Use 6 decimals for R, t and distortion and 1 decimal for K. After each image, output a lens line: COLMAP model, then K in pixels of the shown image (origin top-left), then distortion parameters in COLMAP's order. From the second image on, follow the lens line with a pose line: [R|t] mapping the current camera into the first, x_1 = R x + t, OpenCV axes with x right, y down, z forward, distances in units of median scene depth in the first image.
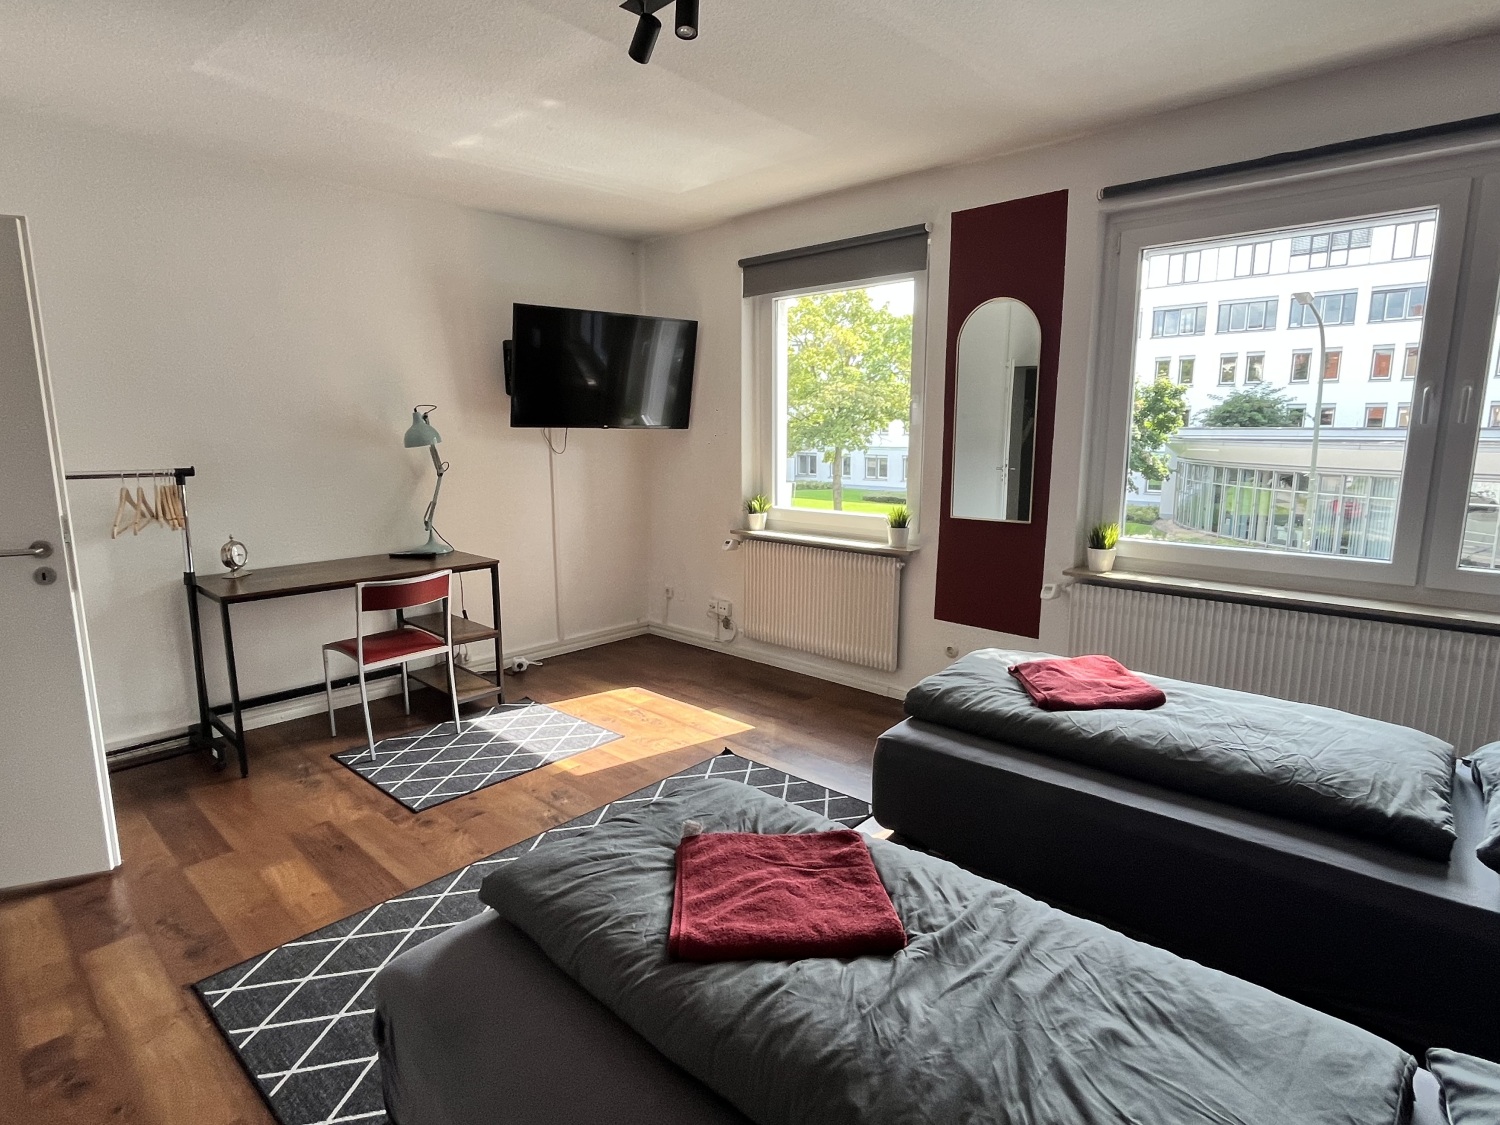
lens RADIAL K [[820.9, 0, 744.6], [0, 820.9, 574.3], [0, 0, 1]] dist [-0.001500, 0.000968]
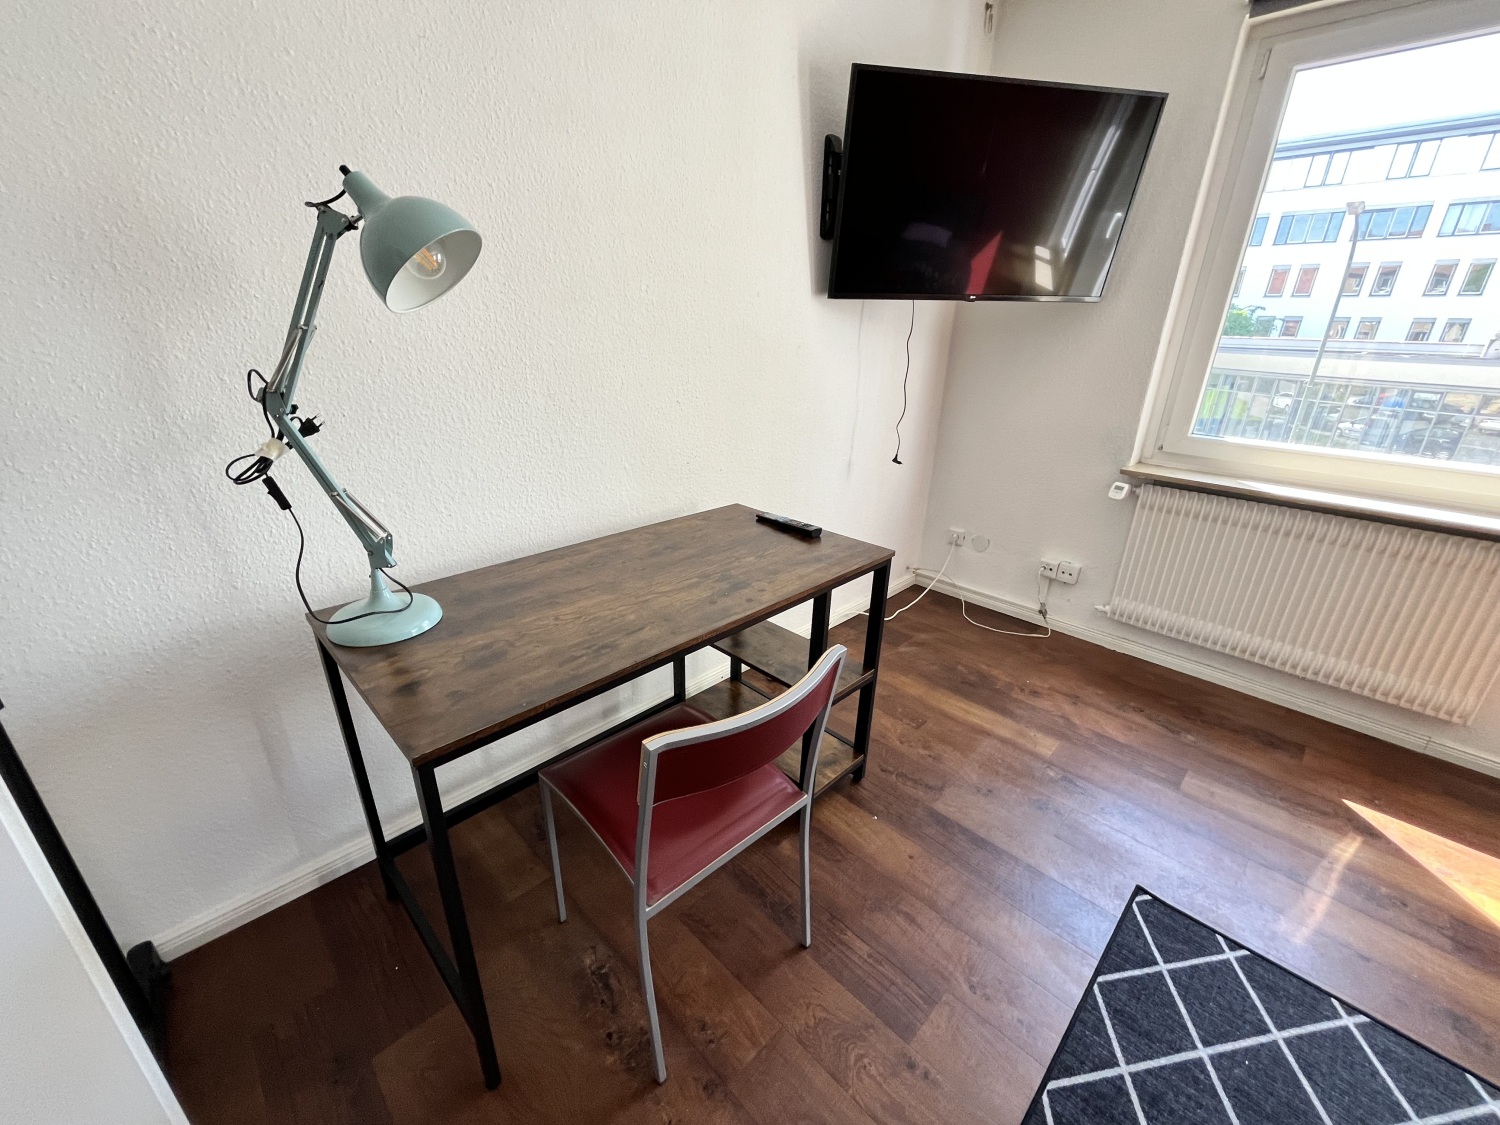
lens RADIAL K [[608.3, 0, 757.7], [0, 608.3, 561.4], [0, 0, 1]] dist [-0.002862, 0.000251]
pose [[0.999166, 0.035460, -0.020259, -0.318563], [-0.031113, 0.982278, 0.184828, -0.065263], [0.026454, -0.184044, 0.982562, 0.505571]]
